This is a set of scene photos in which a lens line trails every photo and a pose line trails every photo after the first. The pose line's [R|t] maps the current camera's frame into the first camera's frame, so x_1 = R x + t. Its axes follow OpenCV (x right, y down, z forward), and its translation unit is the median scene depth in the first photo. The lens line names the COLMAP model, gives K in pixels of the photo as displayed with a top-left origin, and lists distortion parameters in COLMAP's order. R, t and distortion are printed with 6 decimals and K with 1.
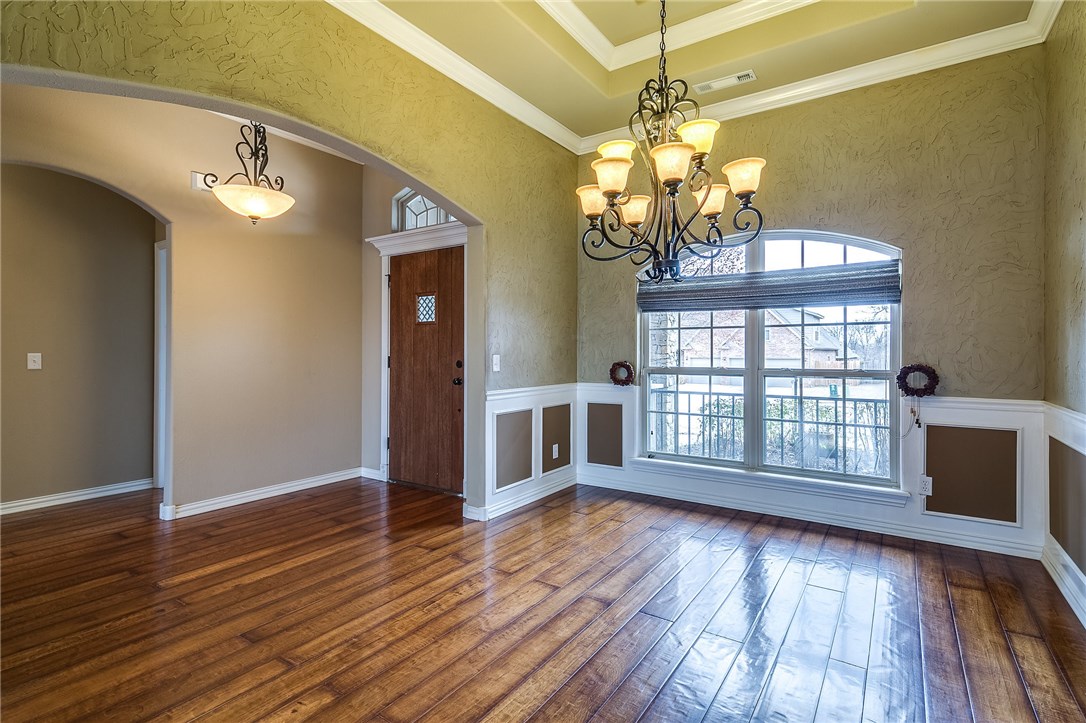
lens RADIAL K [[520.8, 0, 543.6], [0, 520.8, 354.7], [0, 0, 1]] dist [0.012980, -0.001514]
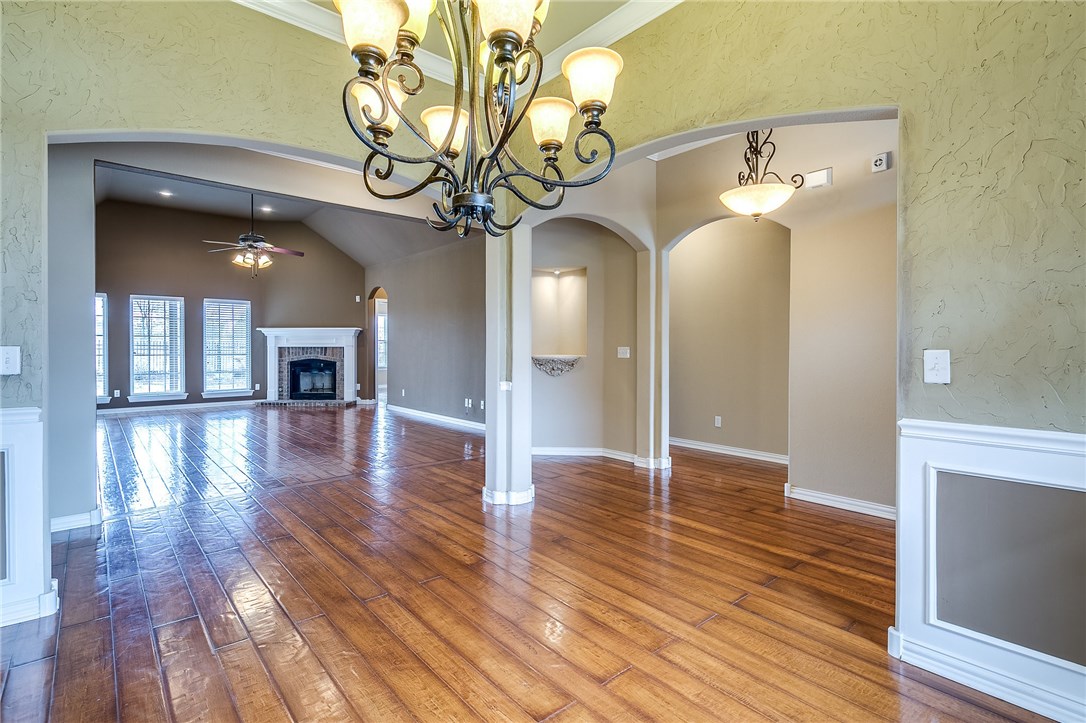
lens RADIAL K [[505.3, 0, 509.6], [0, 505.3, 351.7], [0, 0, 1]] dist [0.007813, -0.000141]
pose [[-0.281168, 0.009574, -0.959611, 0.532839], [-0.005126, 0.999921, 0.011478, -0.002352], [0.959645, 0.008147, -0.281096, 0.801894]]
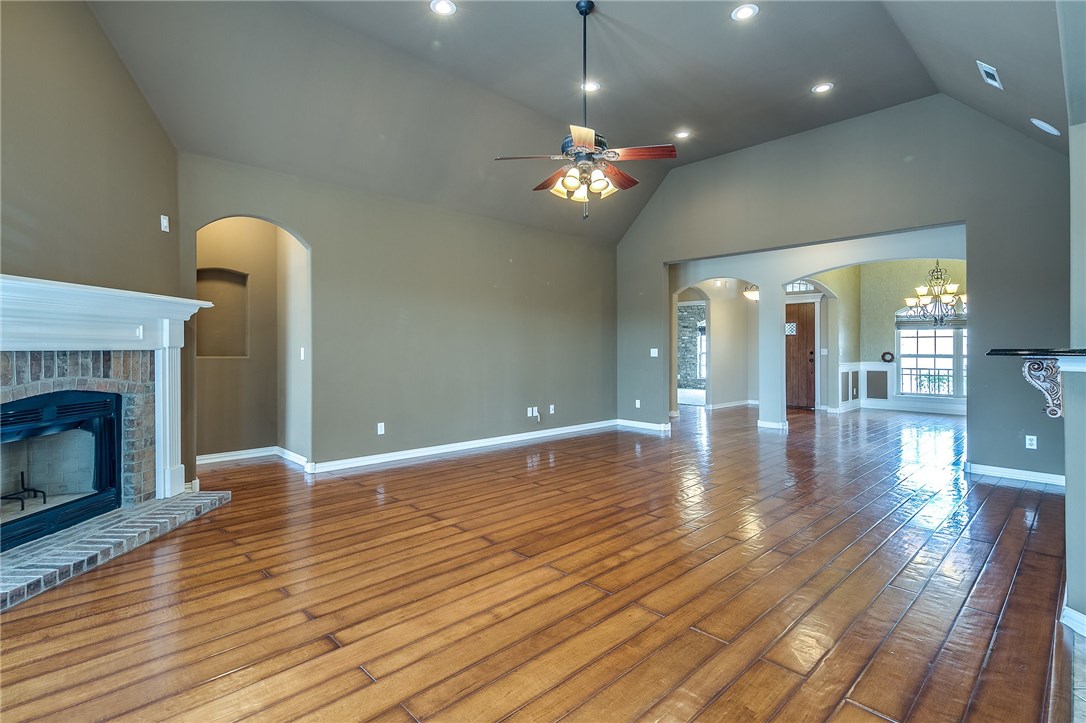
lens RADIAL K [[520.8, 0, 550.0], [0, 520.8, 350.7], [0, 0, 1]] dist [0.012980, -0.001514]
pose [[0.978303, -0.001397, -0.207175, -1.029894], [0.001196, 0.999999, -0.001097, 0.011640], [0.207176, 0.000825, 0.978303, -1.930505]]
